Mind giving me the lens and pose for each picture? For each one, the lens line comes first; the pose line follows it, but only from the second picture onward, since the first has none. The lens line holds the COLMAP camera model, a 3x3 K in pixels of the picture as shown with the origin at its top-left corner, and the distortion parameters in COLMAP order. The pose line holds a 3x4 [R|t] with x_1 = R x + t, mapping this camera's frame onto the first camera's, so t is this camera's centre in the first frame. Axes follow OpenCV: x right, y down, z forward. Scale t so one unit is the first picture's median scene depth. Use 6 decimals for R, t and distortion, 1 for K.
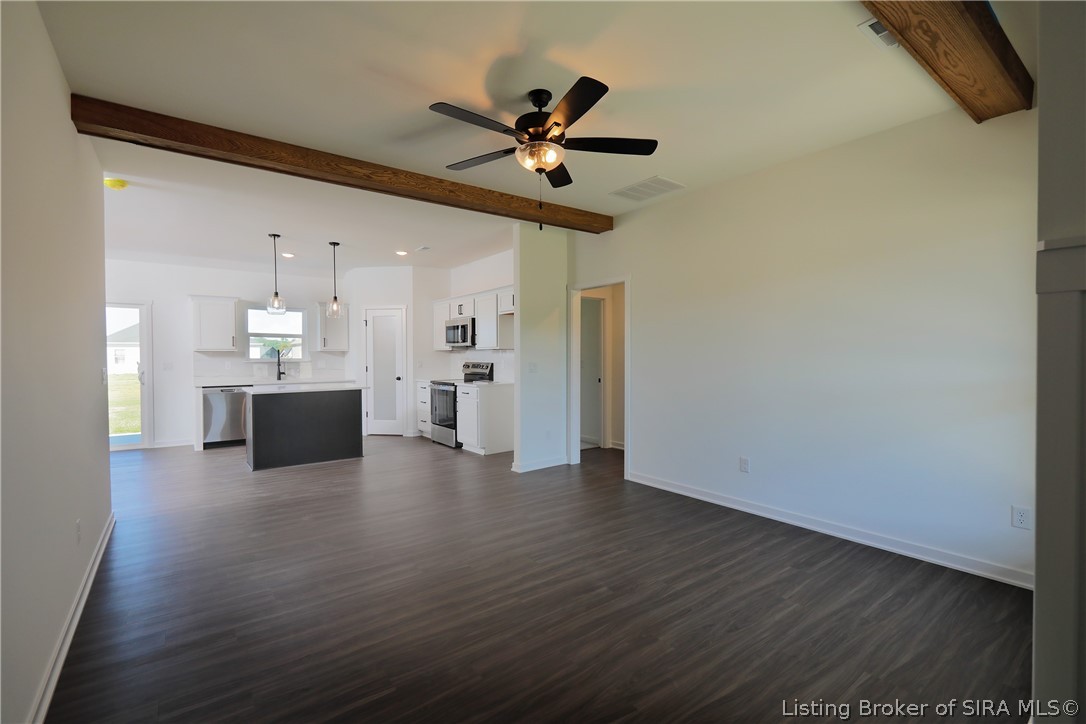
lens RADIAL K [[482.1, 0, 541.0], [0, 482.1, 365.1], [0, 0, 1]] dist [-0.002258, -0.000242]
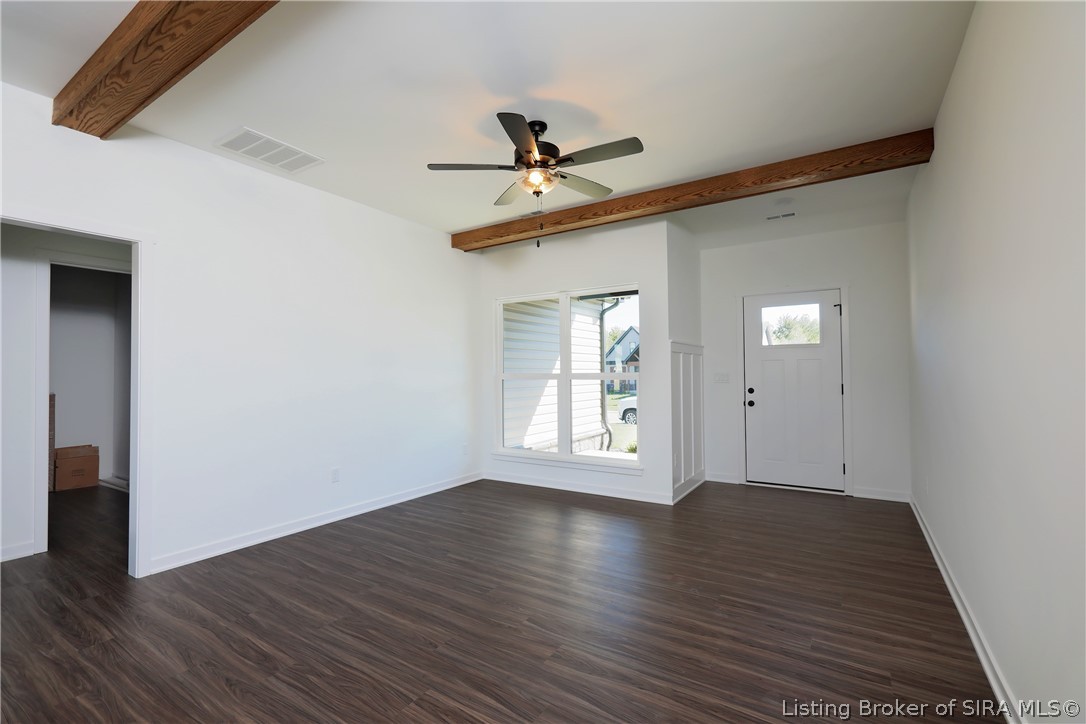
lens RADIAL K [[482.1, 0, 541.0], [0, 482.1, 365.1], [0, 0, 1]] dist [-0.002258, -0.000242]
pose [[-0.343423, 0.024348, 0.938865, -0.895949], [0.025742, 0.999532, -0.016505, 0.001019], [-0.938828, 0.018500, -0.343890, 1.202702]]
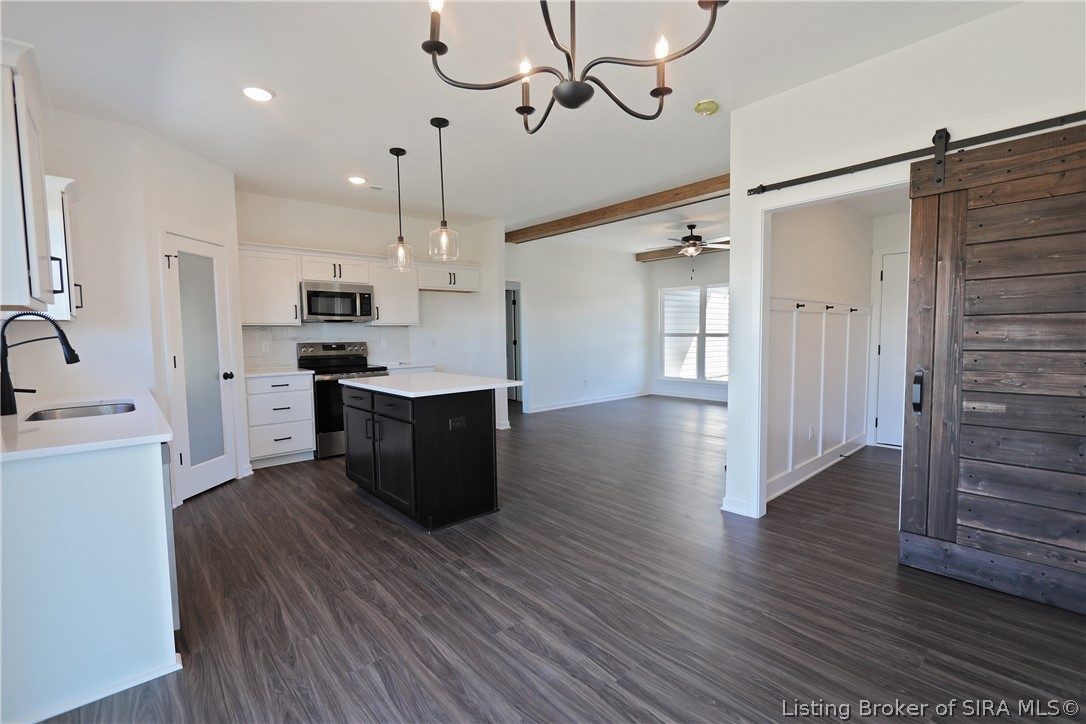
lens RADIAL K [[479.9, 0, 547.4], [0, 479.9, 362.6], [0, 0, 1]] dist [-0.002591, -0.000298]
pose [[-0.094711, -0.054301, 0.994023, -2.144783], [0.026316, 0.998026, 0.057027, -0.011587], [-0.995157, 0.031560, -0.093095, 1.748383]]
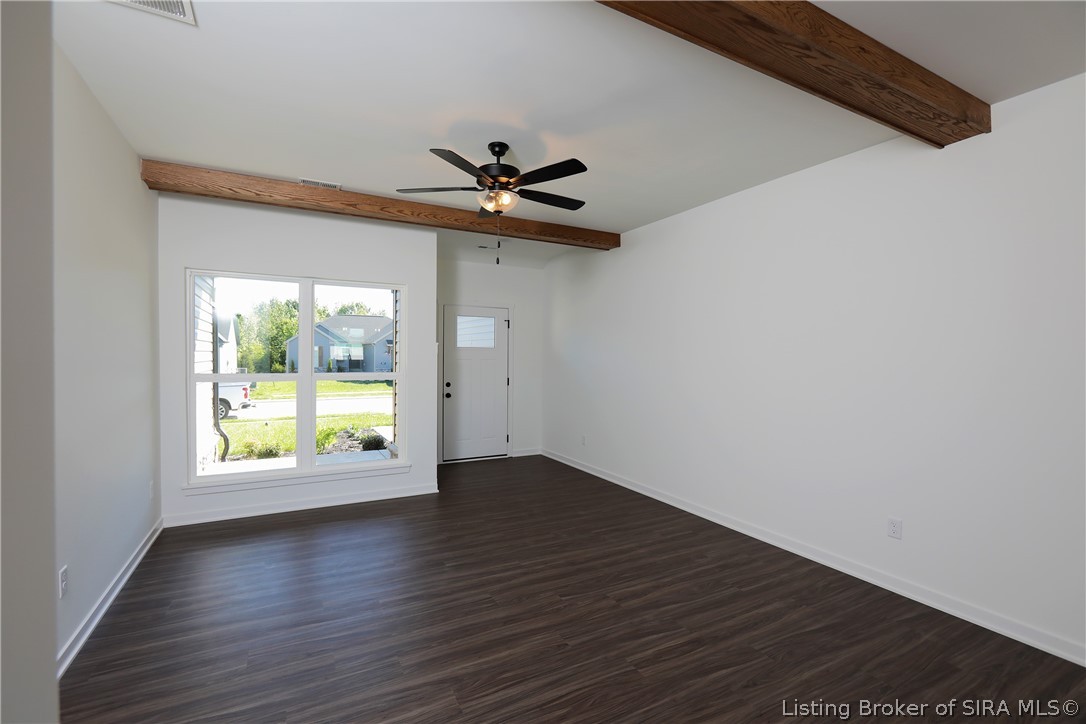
lens RADIAL K [[479.9, 0, 547.4], [0, 479.9, 362.6], [0, 0, 1]] dist [-0.002591, -0.000298]
pose [[-0.989593, -0.007238, 0.143710, -0.249111], [-0.002675, 0.999487, 0.031921, -0.075838], [-0.143867, 0.031204, -0.989105, 1.857800]]
